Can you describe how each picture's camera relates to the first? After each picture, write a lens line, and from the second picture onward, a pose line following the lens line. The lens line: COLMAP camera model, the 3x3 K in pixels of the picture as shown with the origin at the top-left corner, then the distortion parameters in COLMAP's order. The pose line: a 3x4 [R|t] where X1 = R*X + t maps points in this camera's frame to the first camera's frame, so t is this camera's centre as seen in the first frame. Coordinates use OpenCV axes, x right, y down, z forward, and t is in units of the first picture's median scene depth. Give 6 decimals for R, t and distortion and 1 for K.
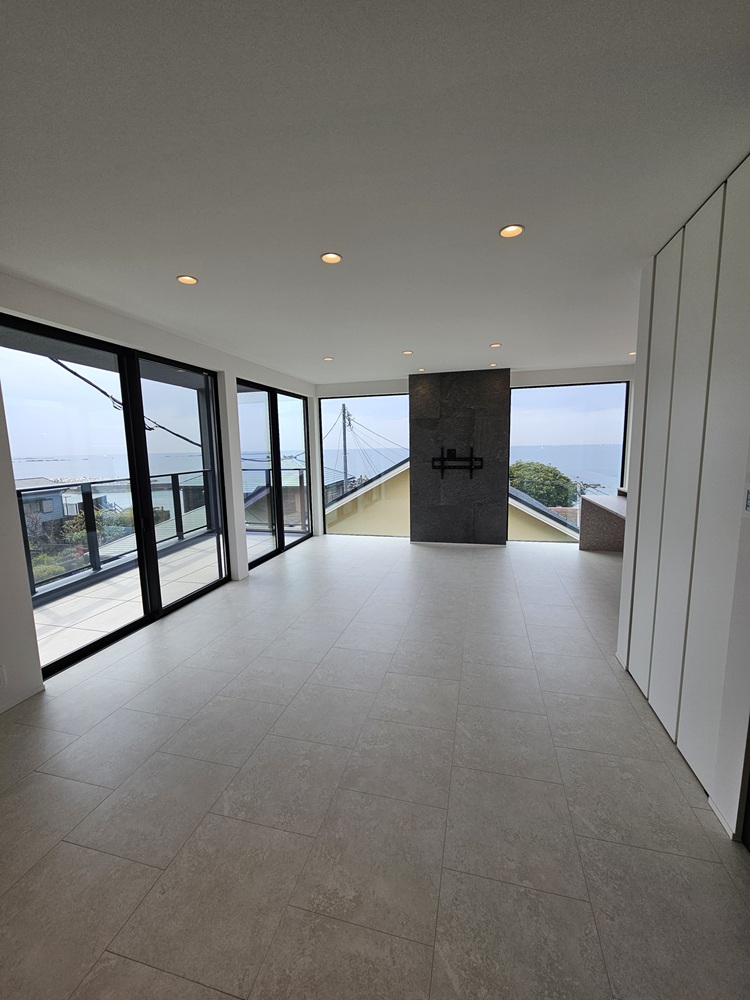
lens RADIAL K [[409.8, 0, 375.3], [0, 409.8, 499.2], [0, 0, 1]] dist [-0.000283, -0.000053]
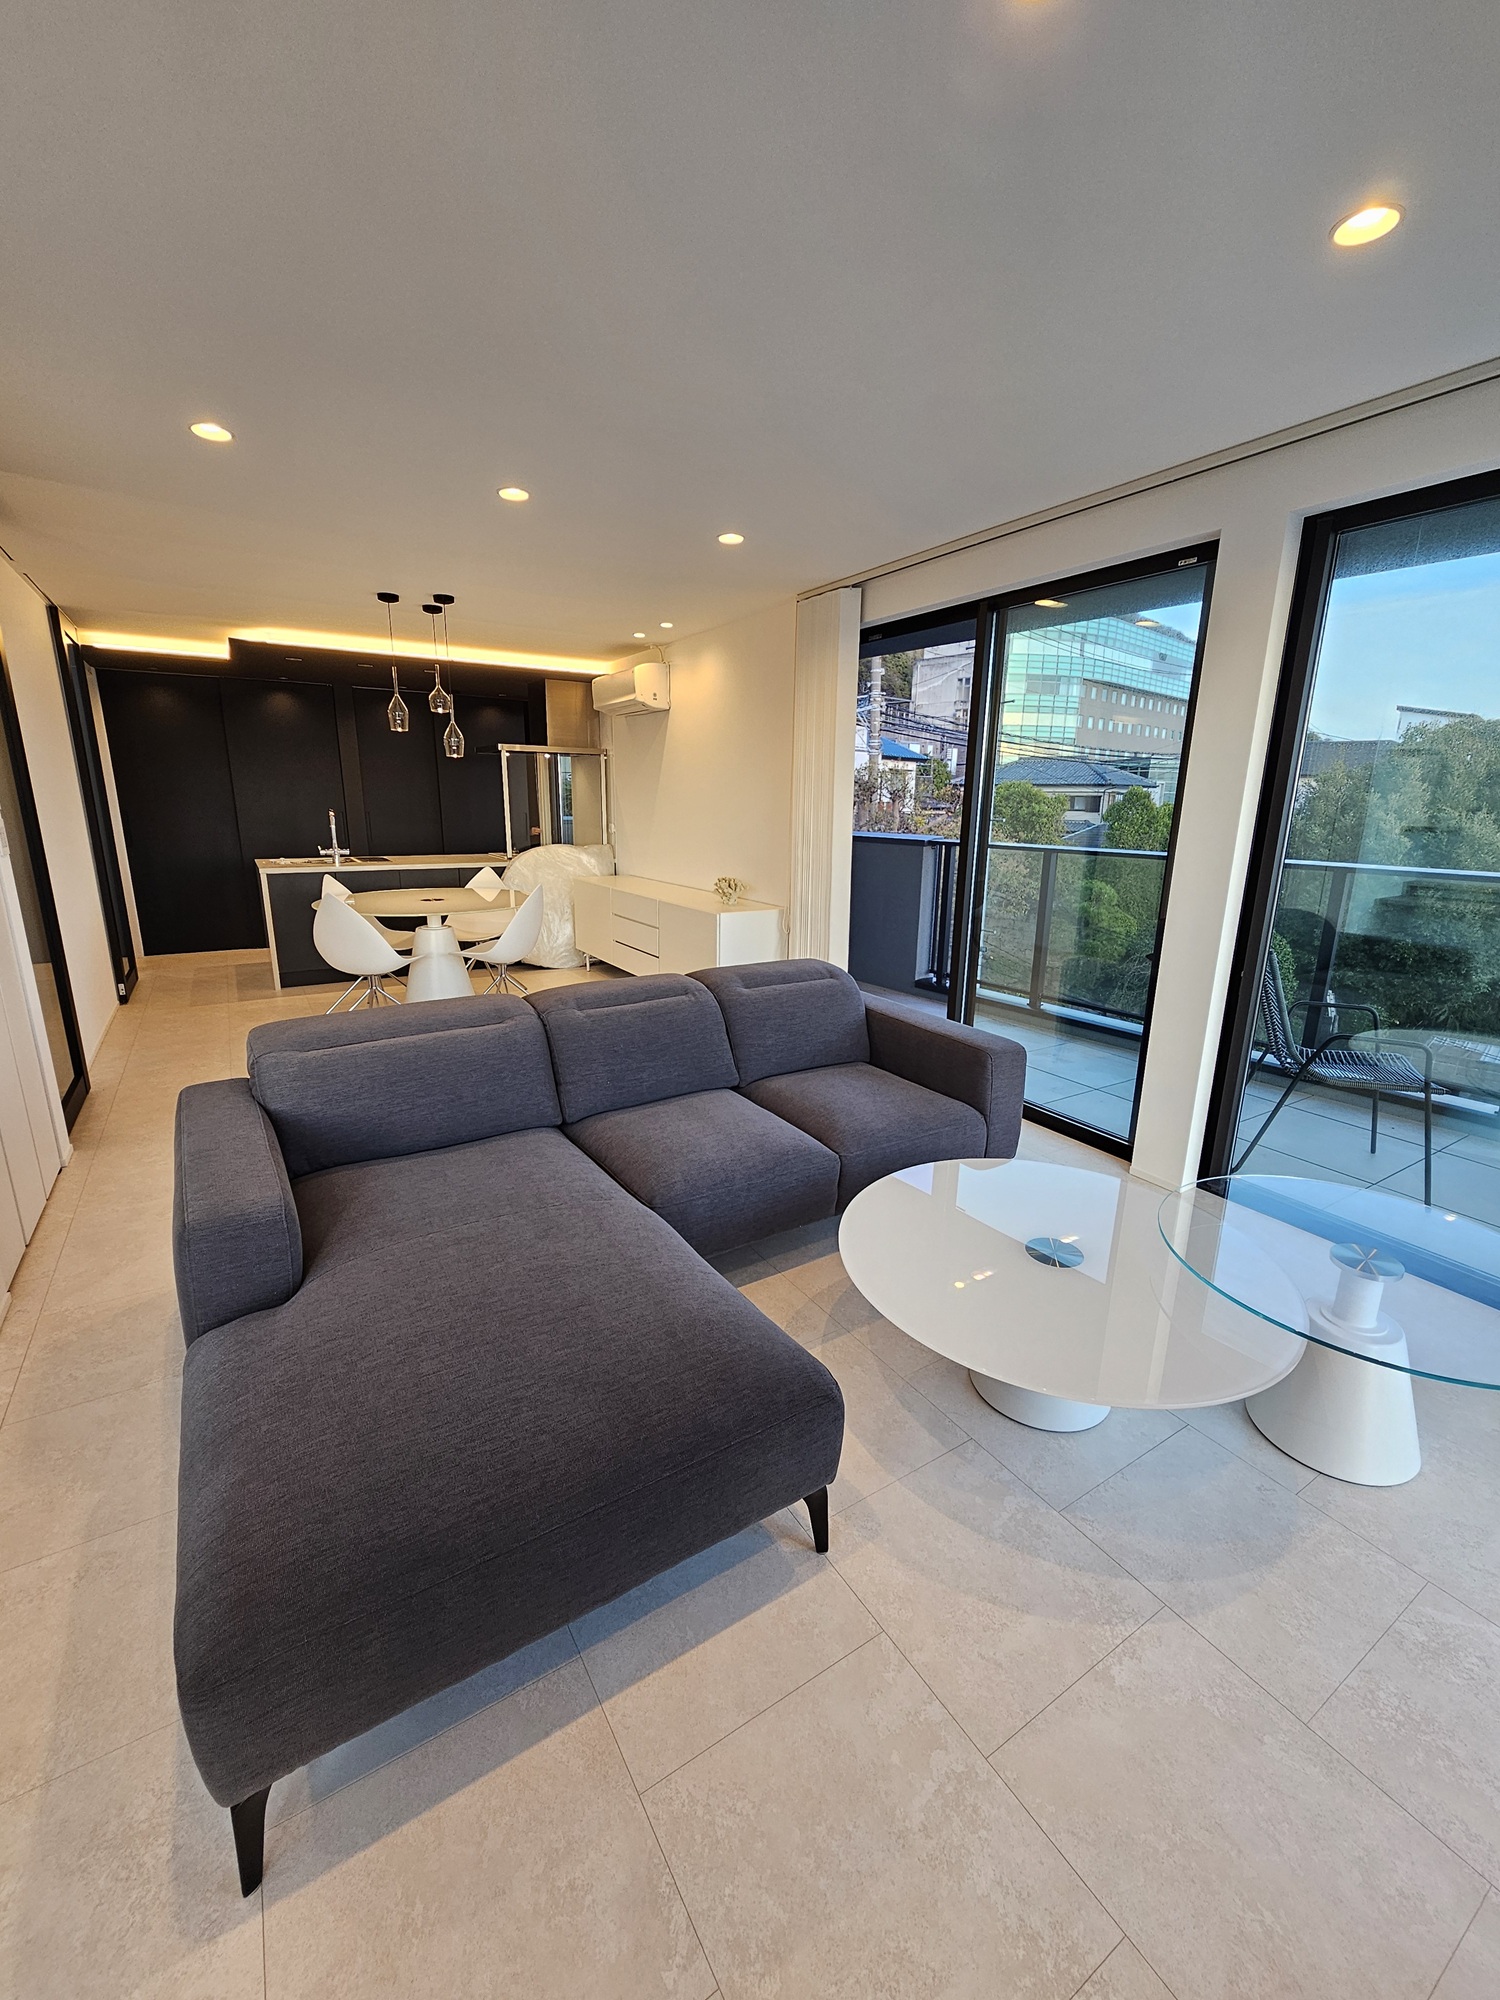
lens RADIAL K [[819.6, 0, 748.9], [0, 819.6, 1001.0], [0, 0, 1]] dist [-0.000283, -0.000053]
pose [[-0.682207, 0.194823, -0.704725, 0.416118], [-0.090592, 0.933897, 0.345875, -0.127847], [0.725525, 0.299801, -0.619462, 0.905694]]
